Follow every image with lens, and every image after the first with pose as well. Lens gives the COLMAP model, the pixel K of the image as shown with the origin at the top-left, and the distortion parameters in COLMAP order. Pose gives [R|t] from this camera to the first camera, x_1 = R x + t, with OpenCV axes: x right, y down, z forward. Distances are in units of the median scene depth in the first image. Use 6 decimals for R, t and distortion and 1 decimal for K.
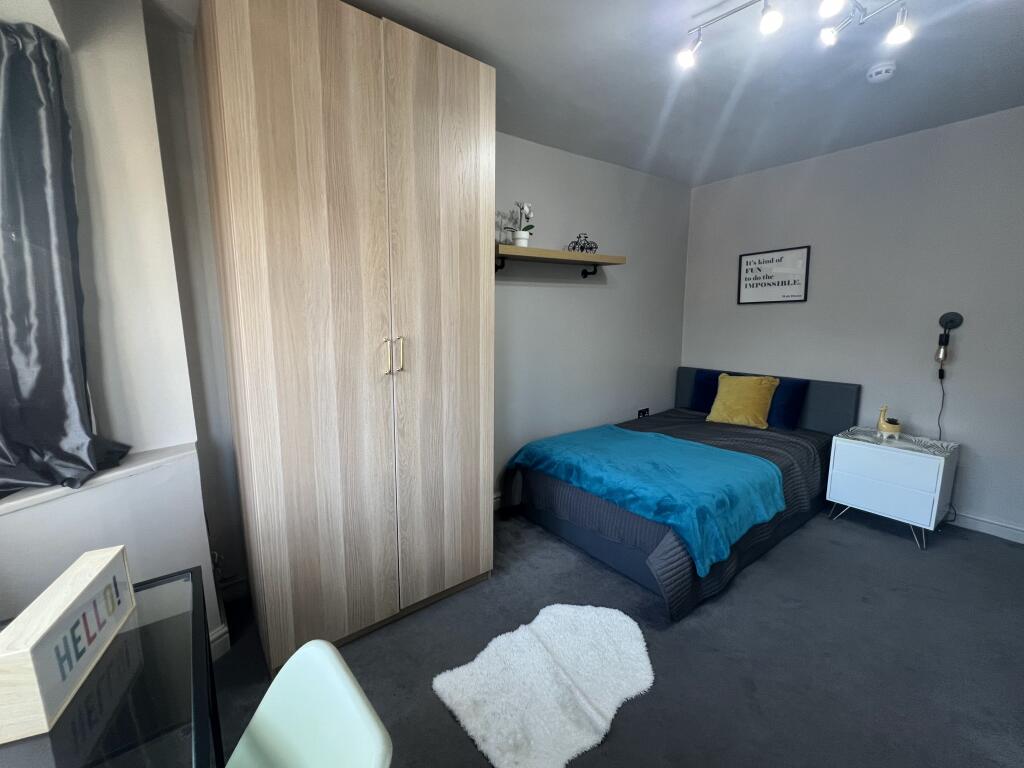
lens RADIAL K [[423.8, 0, 506.6], [0, 423.8, 375.8], [0, 0, 1]] dist [0.000044, 0.000052]
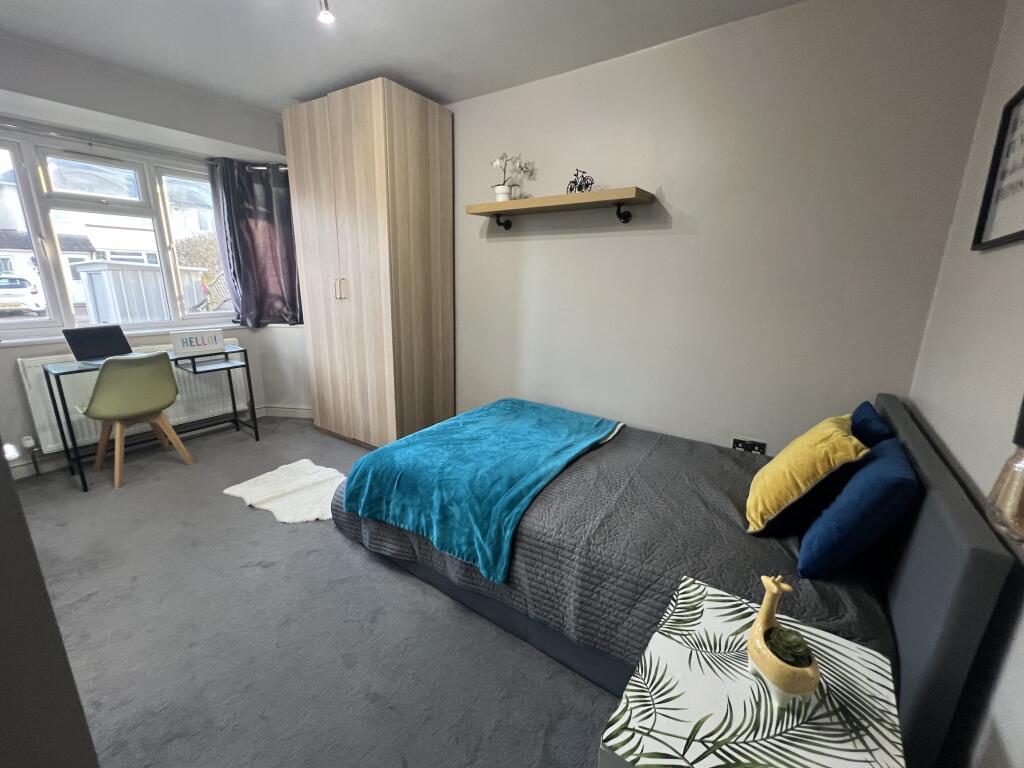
lens RADIAL K [[427.8, 0, 512.0], [0, 427.8, 384.0], [0, 0, 1]] dist [-0.002250, -0.000014]
pose [[0.312943, 0.241887, -0.918454, 1.469211], [-0.163719, 0.966289, 0.198702, -0.119939], [0.935555, 0.088186, 0.341995, 0.951700]]
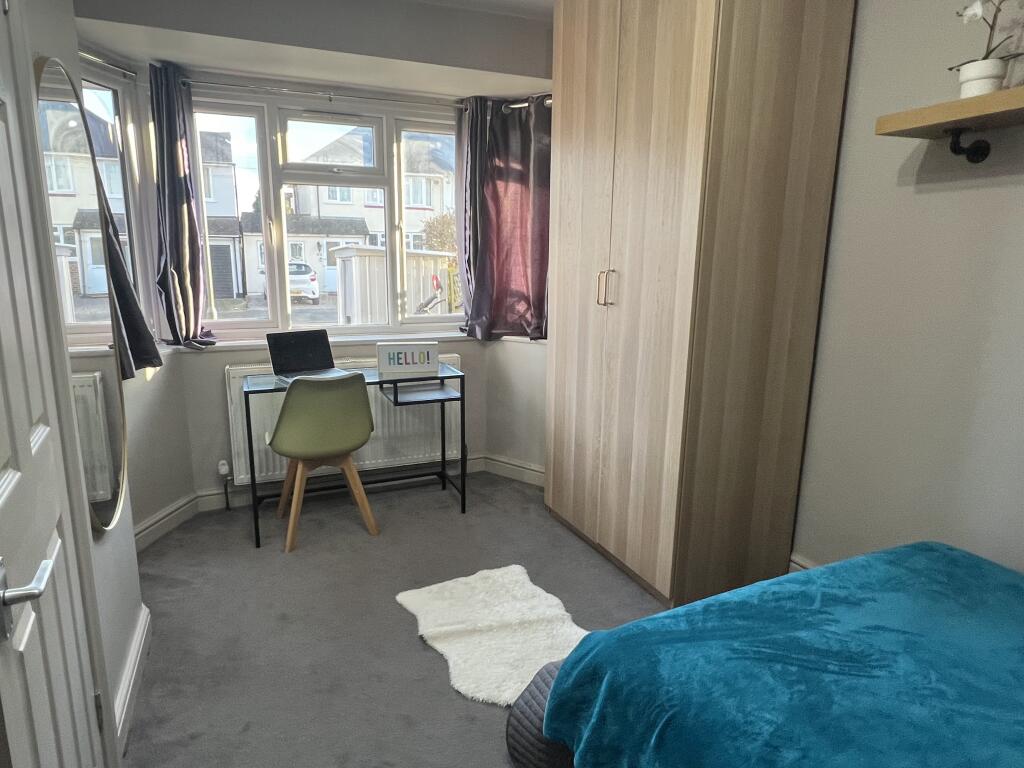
lens RADIAL K [[624.4, 0, 510.2], [0, 624.4, 382.6], [0, 0, 1]] dist [0.000936, 0.001443]
pose [[-0.230210, 0.196752, -0.953043, 1.103203], [-0.159373, 0.958502, 0.236376, -0.130061], [0.960002, 0.206306, -0.189300, 0.963818]]
